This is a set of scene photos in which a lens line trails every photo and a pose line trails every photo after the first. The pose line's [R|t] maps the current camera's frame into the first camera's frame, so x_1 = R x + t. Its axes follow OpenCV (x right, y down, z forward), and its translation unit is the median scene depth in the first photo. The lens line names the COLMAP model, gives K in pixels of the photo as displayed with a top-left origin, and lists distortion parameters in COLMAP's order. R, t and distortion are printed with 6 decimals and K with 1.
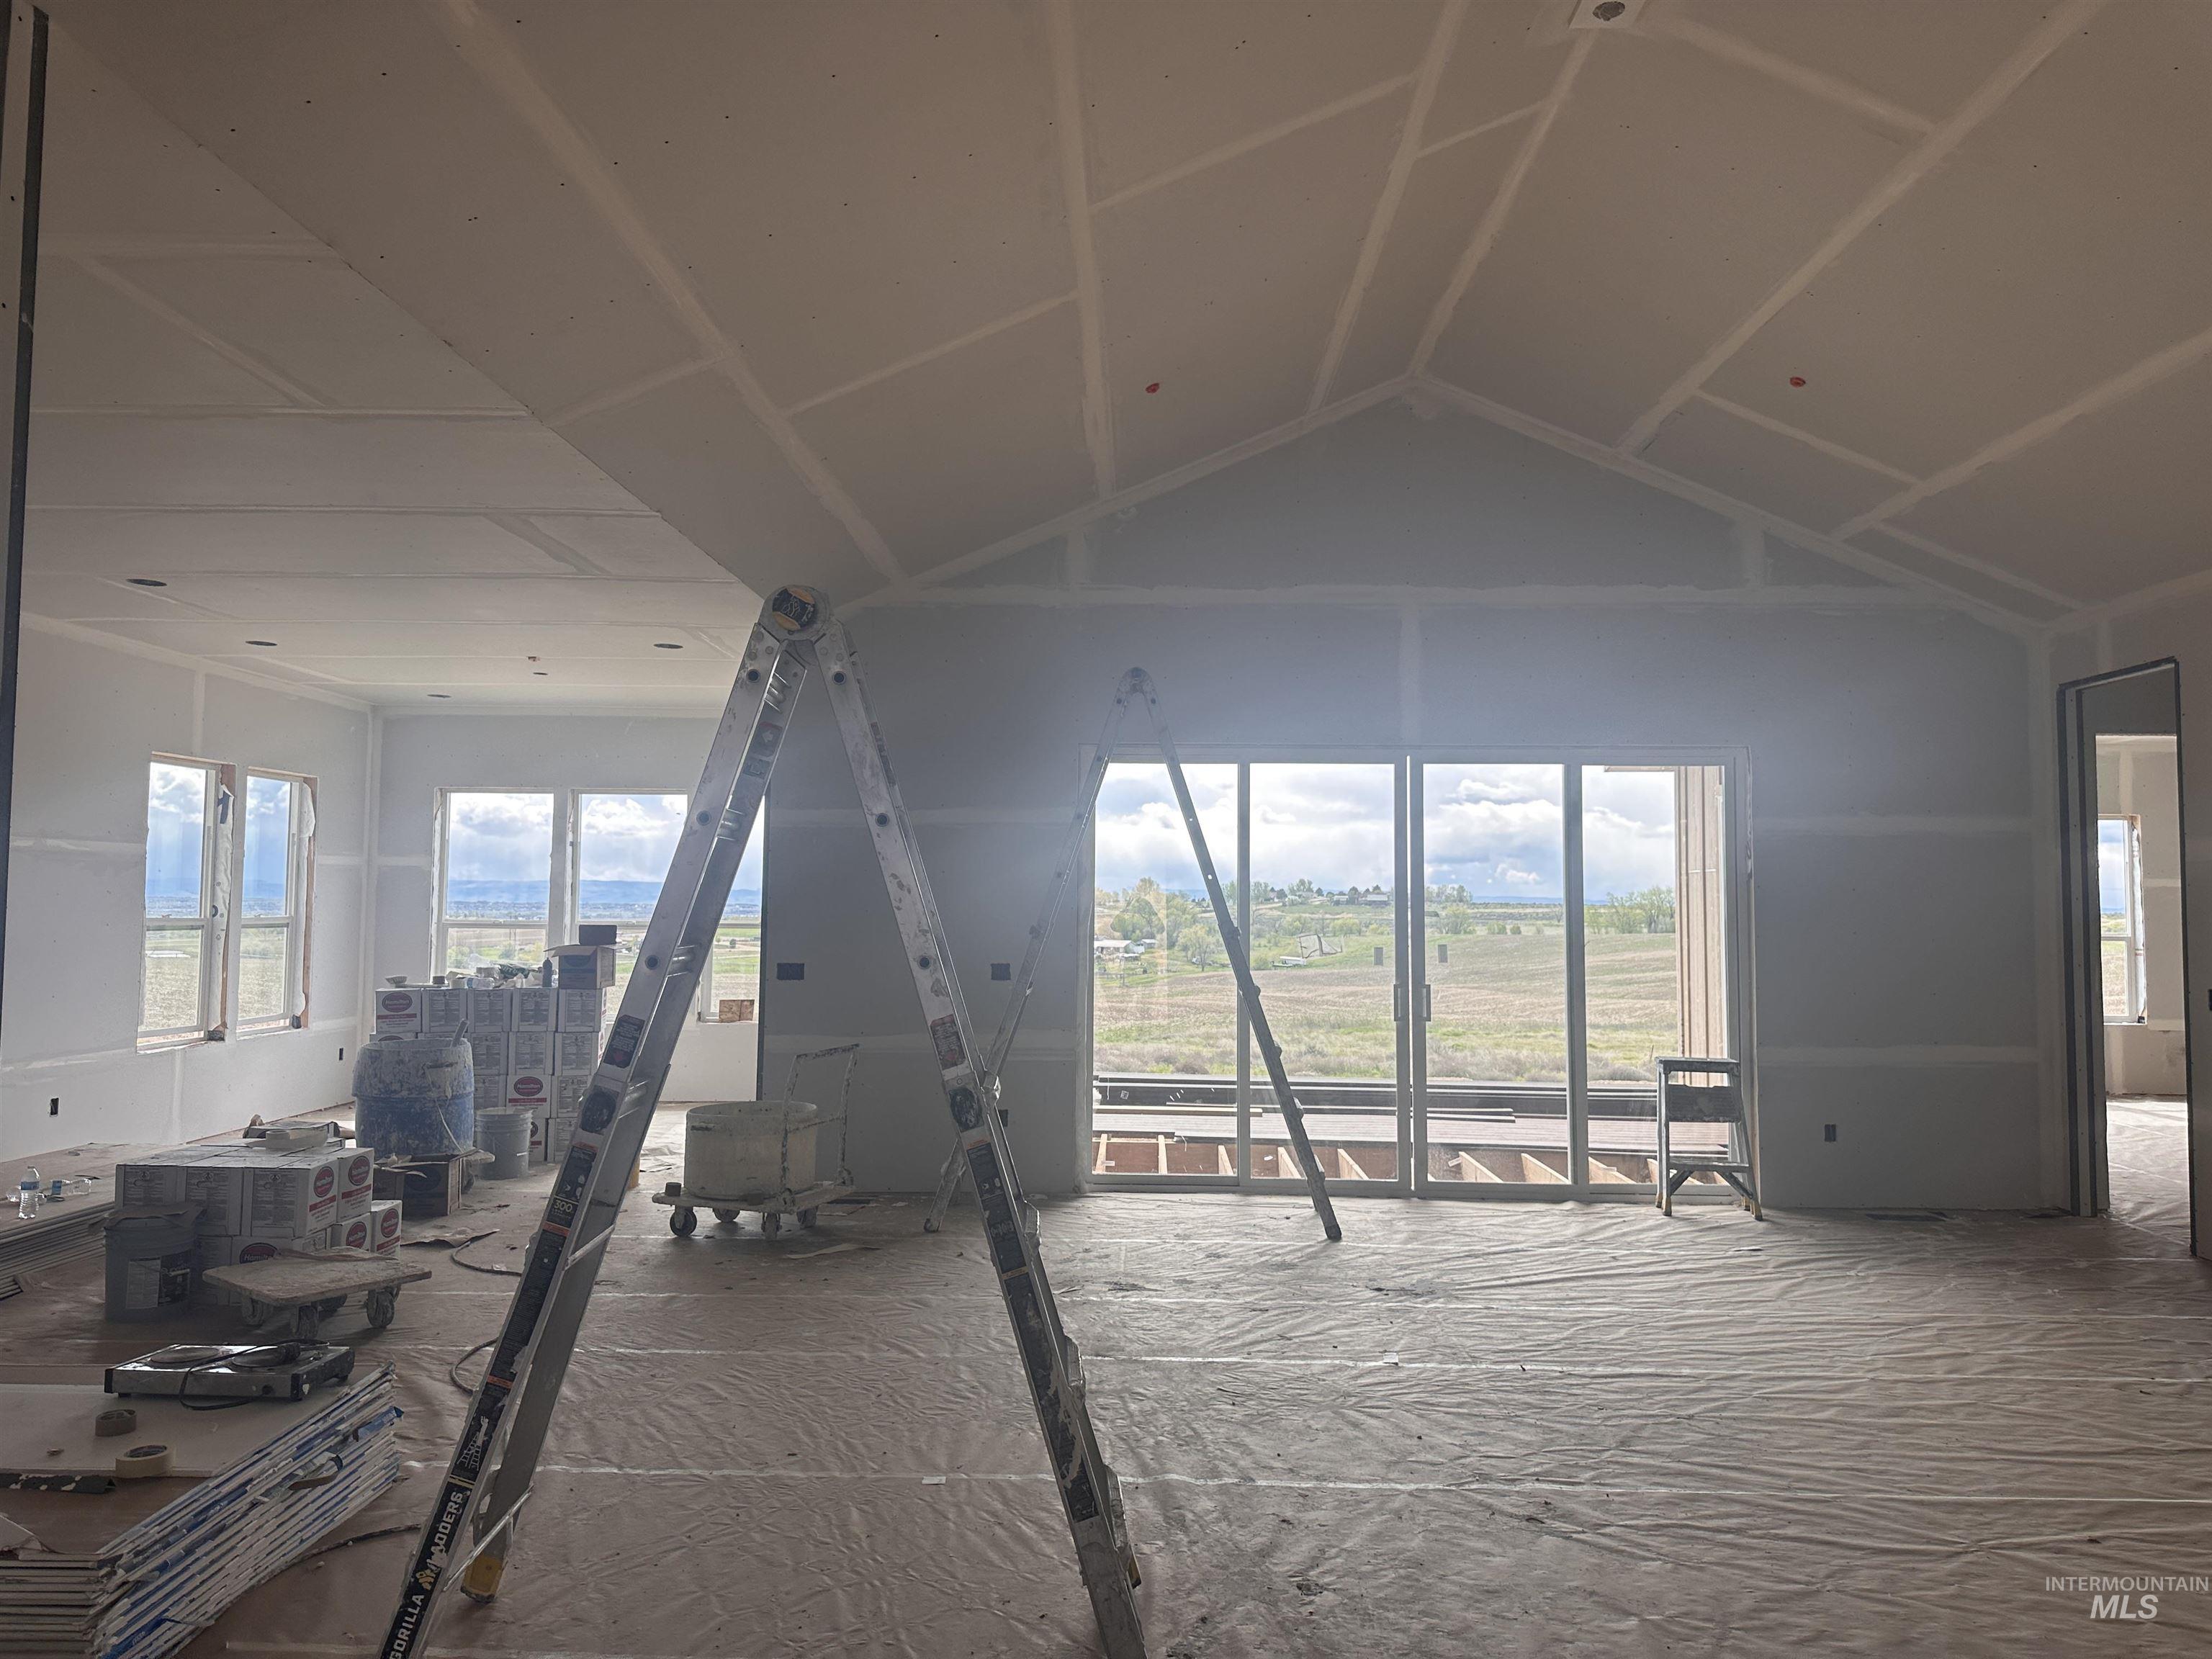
lens RADIAL K [[1544.5, 0, 1096.1], [0, 1544.5, 824.8], [0, 0, 1]] dist [0.059054, -0.062675]
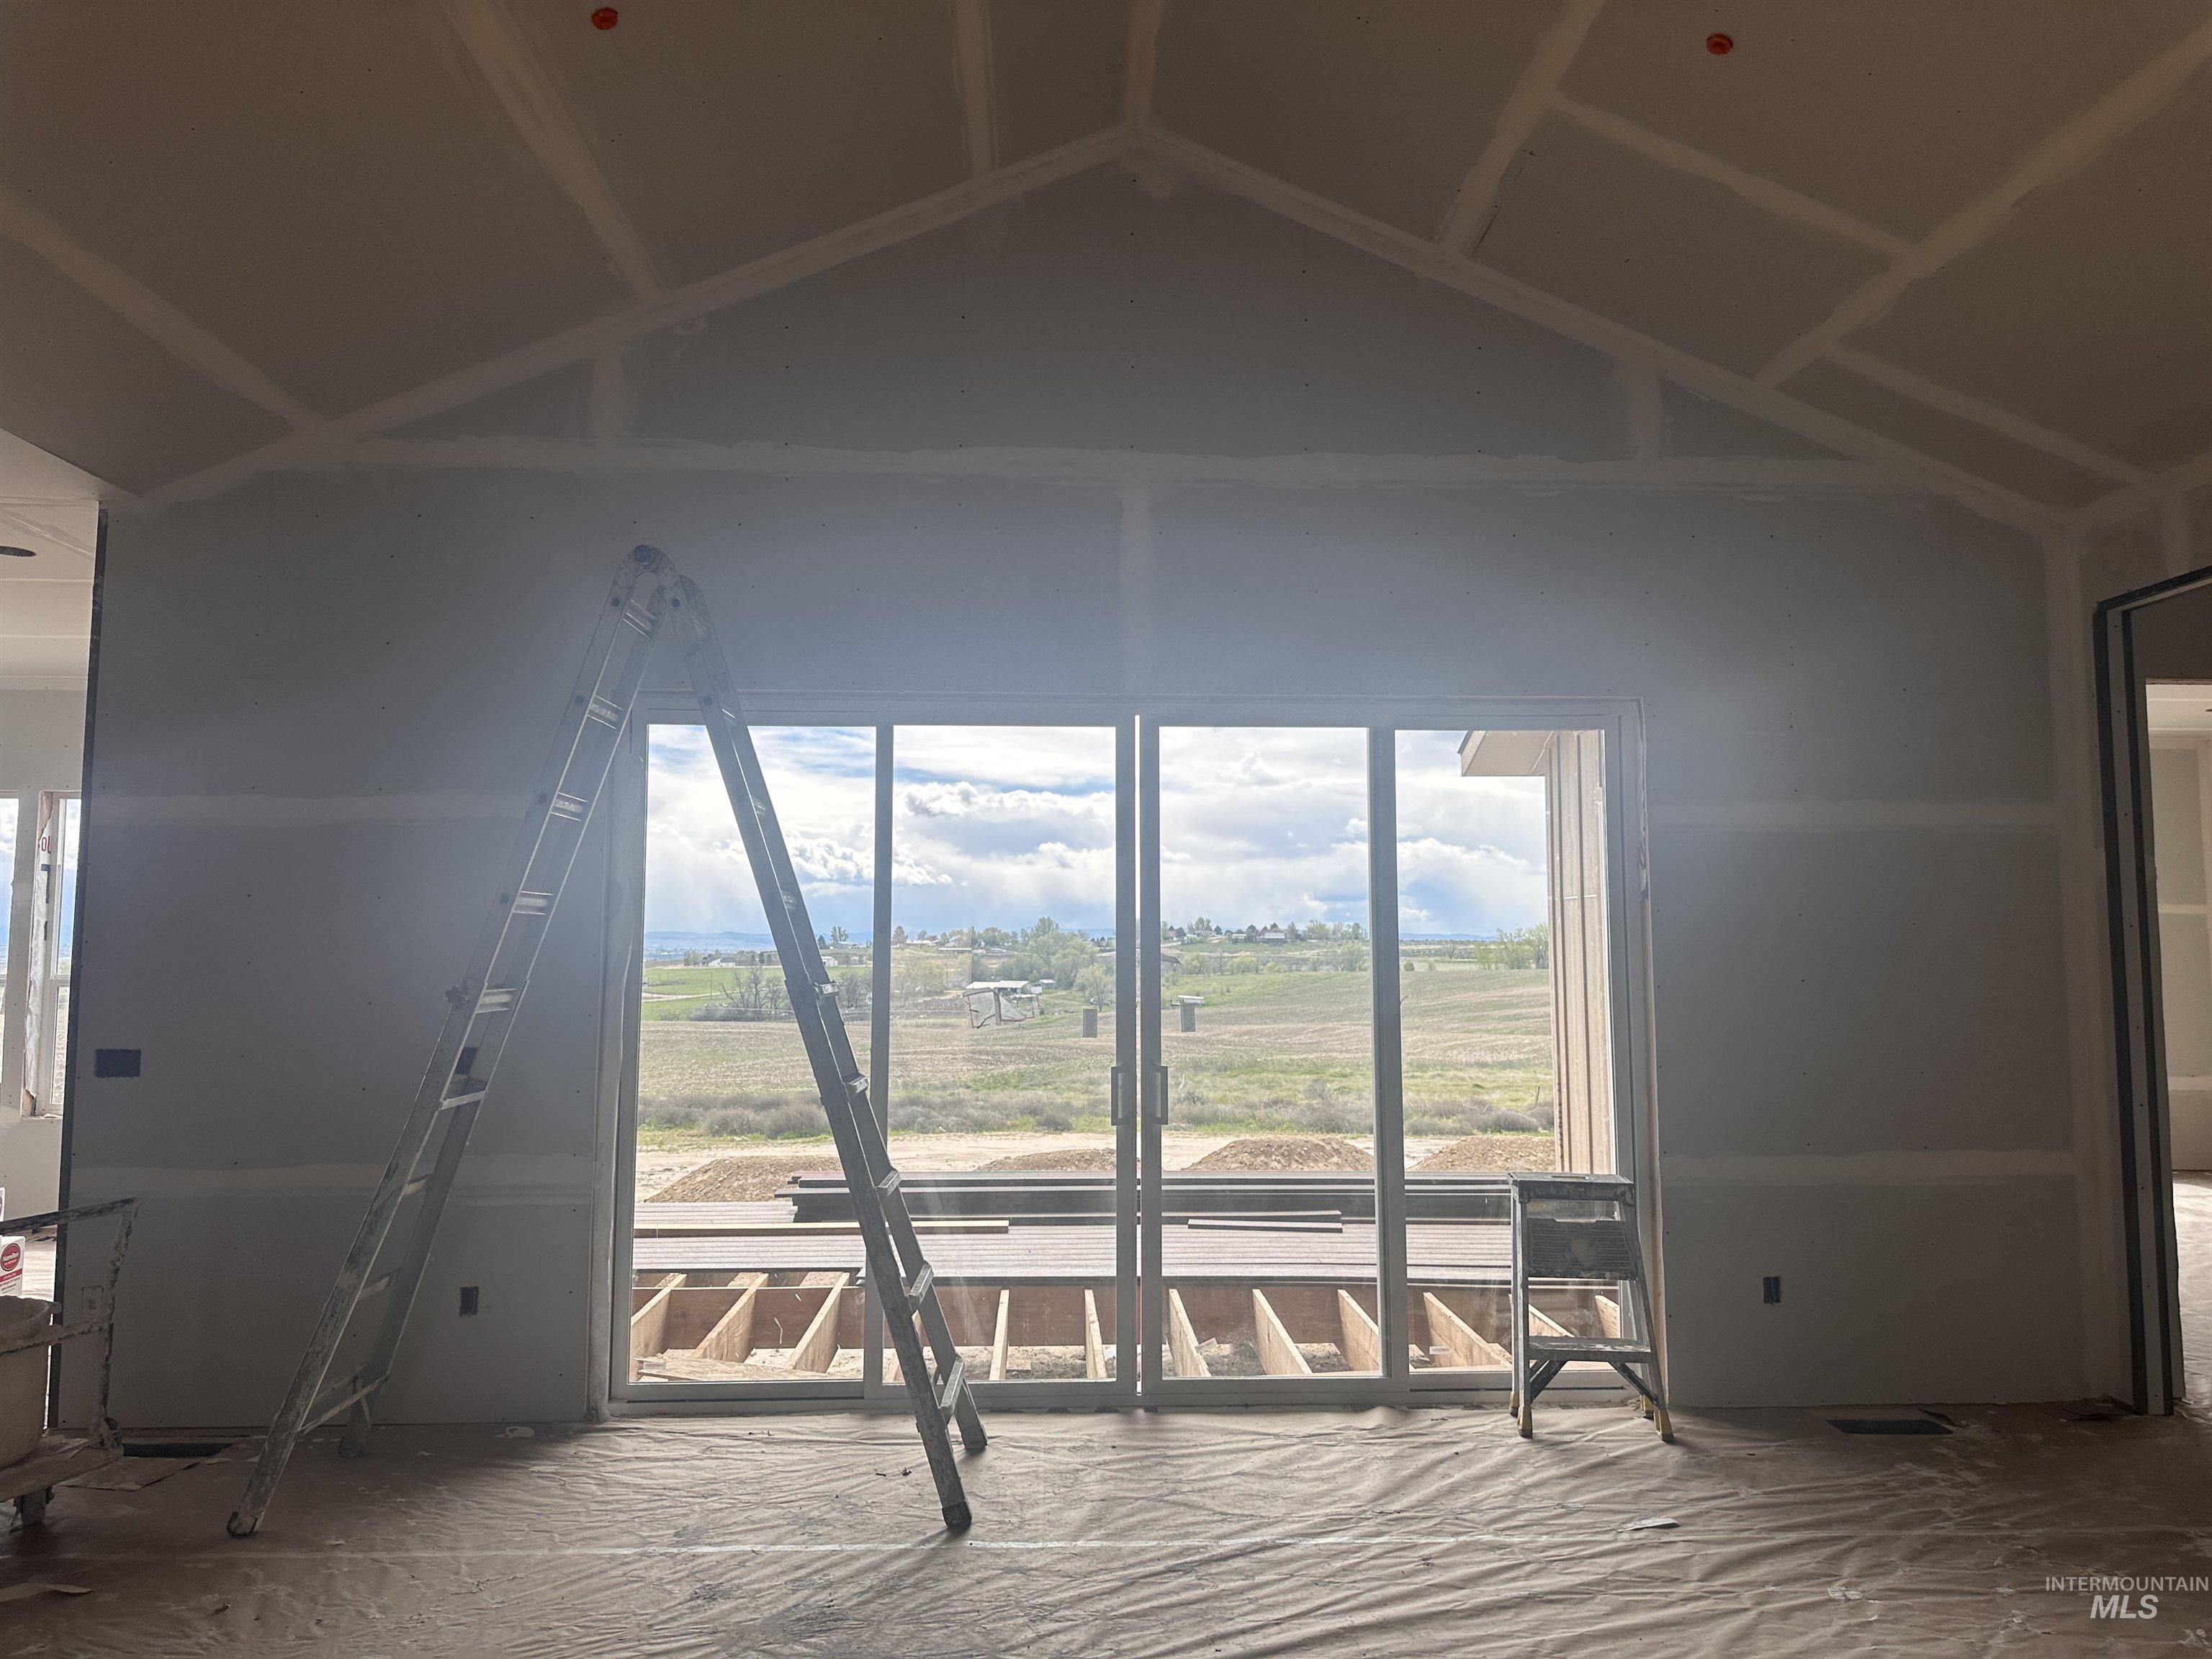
lens RADIAL K [[1544.5, 0, 1109.0], [0, 1544.5, 835.7], [0, 0, 1]] dist [0.059054, -0.062675]
pose [[0.997329, -0.003569, 0.072951, 0.142002], [0.004950, 0.999812, -0.018751, 0.018821], [-0.072870, 0.019062, 0.997159, 0.351941]]
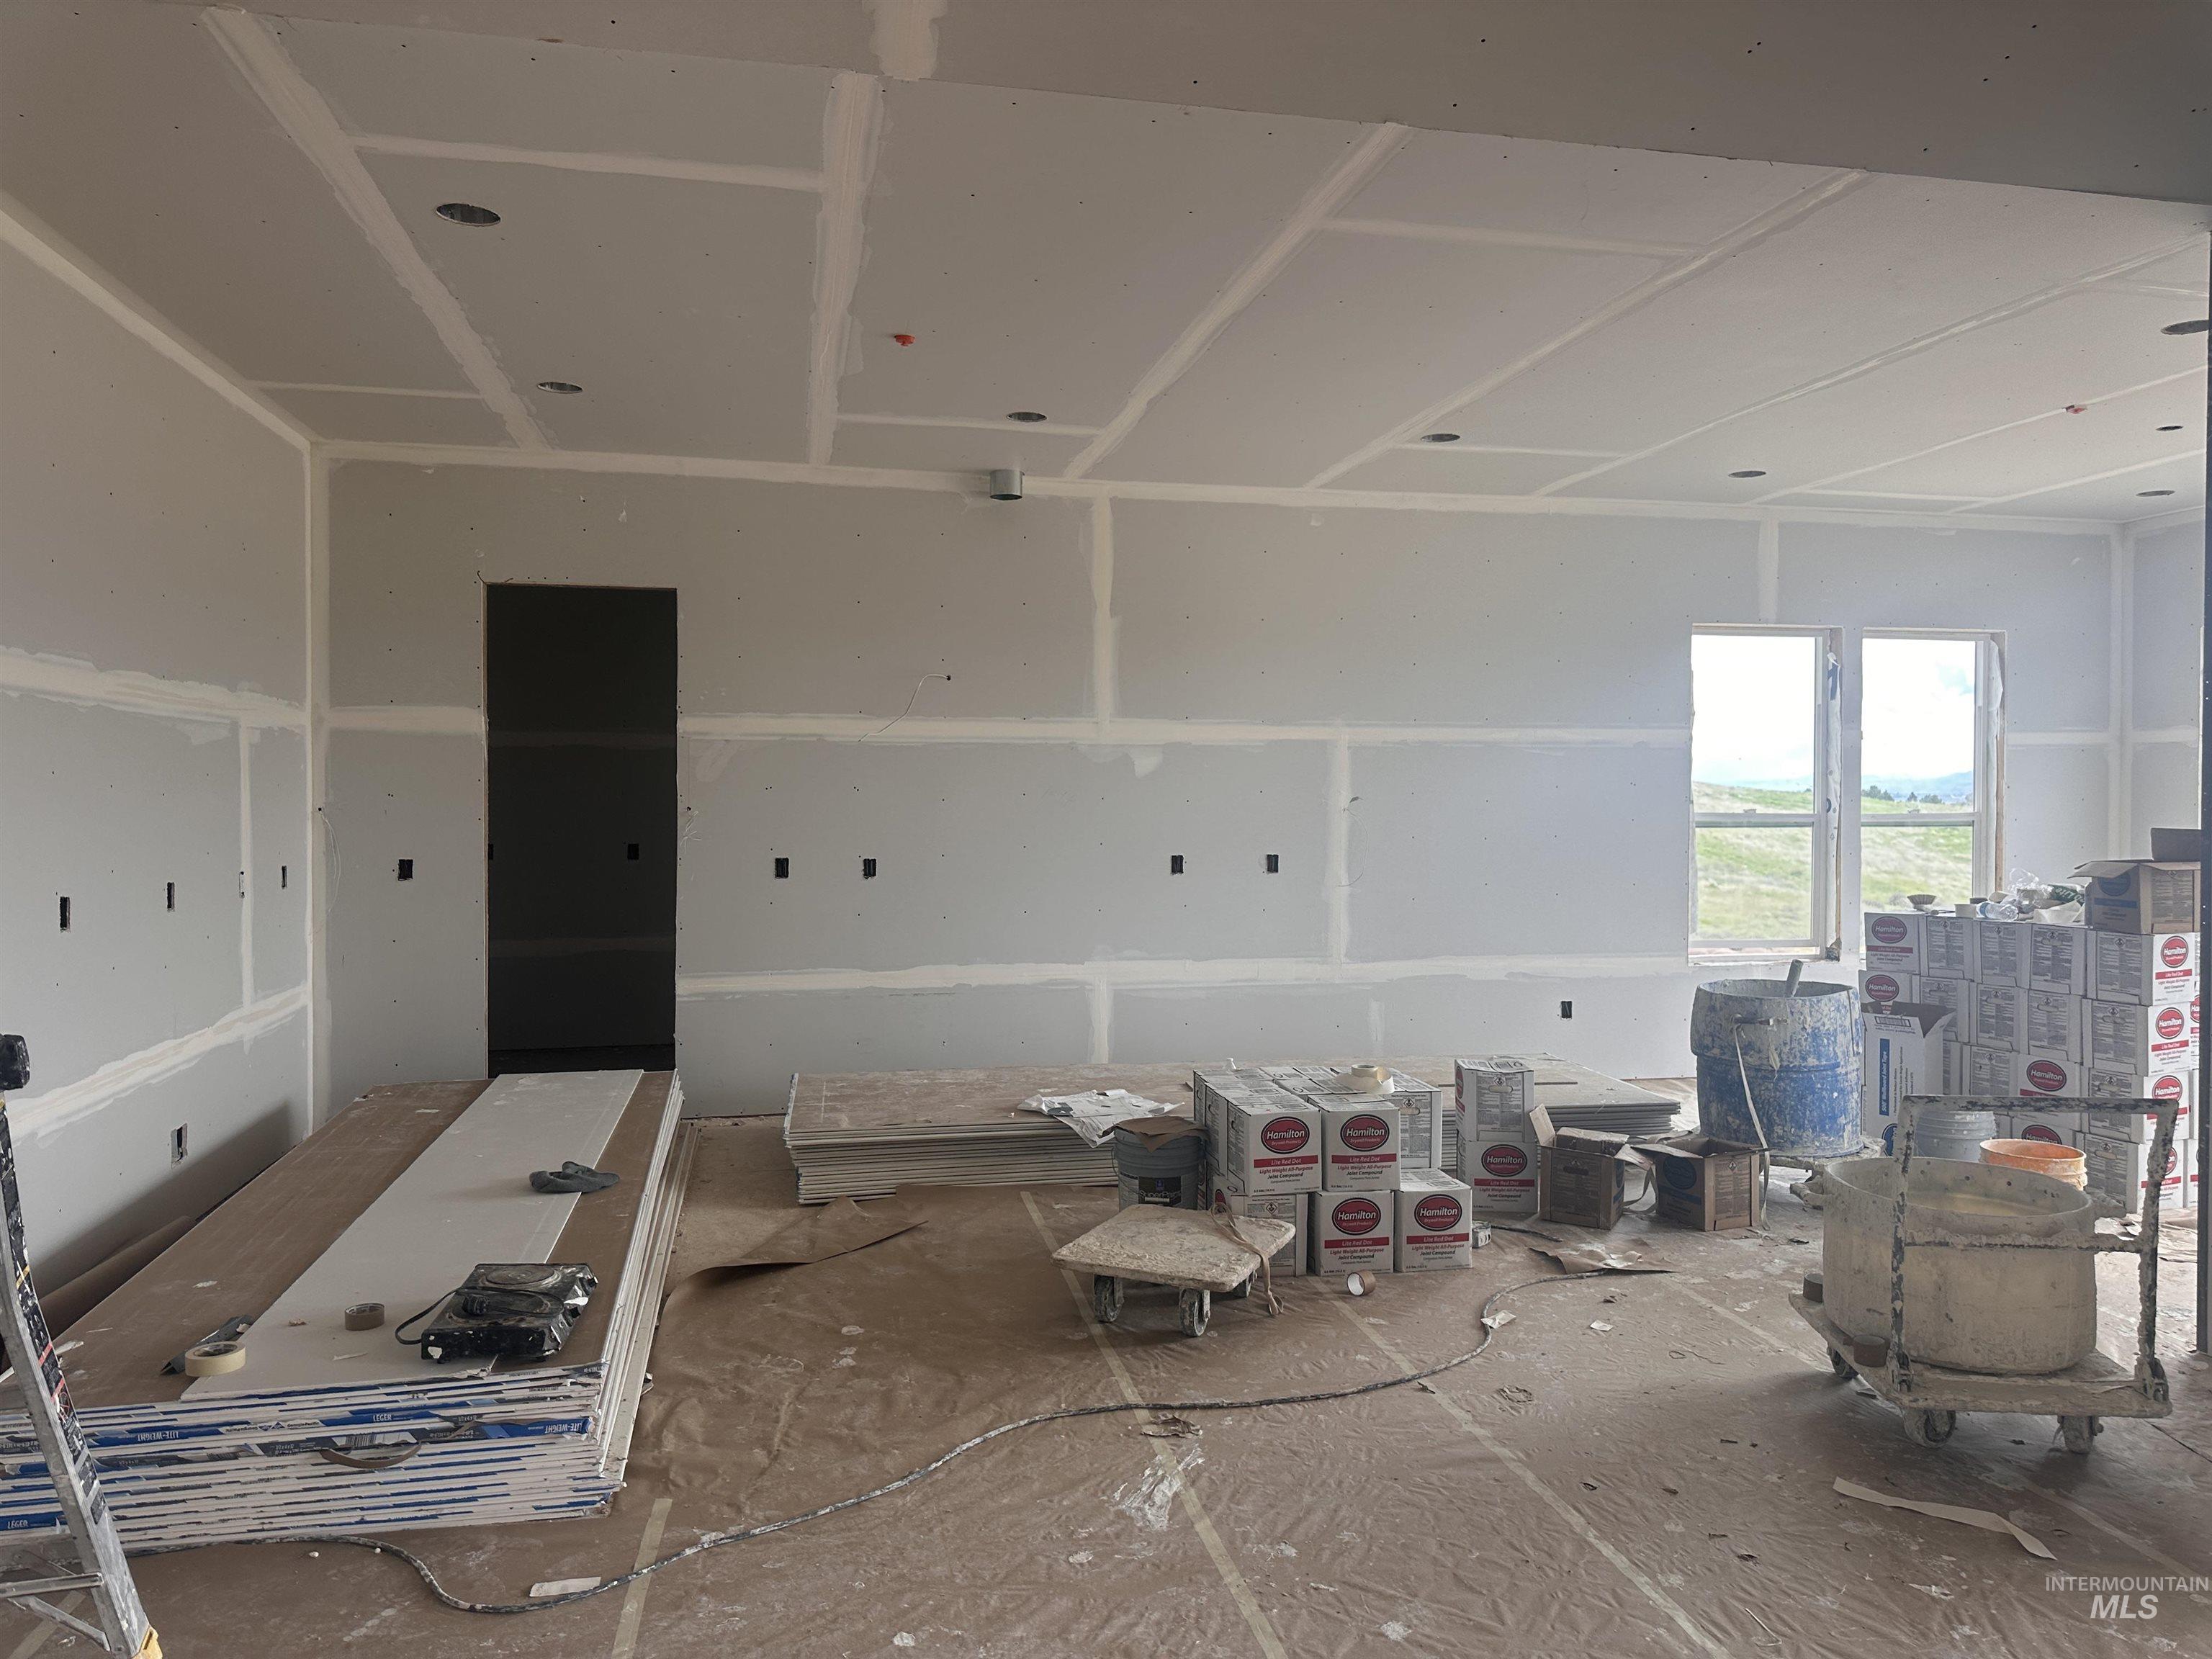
lens RADIAL K [[1544.5, 0, 1113.9], [0, 1544.5, 820.7], [0, 0, 1]] dist [0.059054, -0.062675]
pose [[0.244231, 0.008636, -0.969679, 2.404140], [0.051536, 0.998432, 0.021873, 0.403135], [0.968347, -0.055315, 0.243403, 6.750402]]
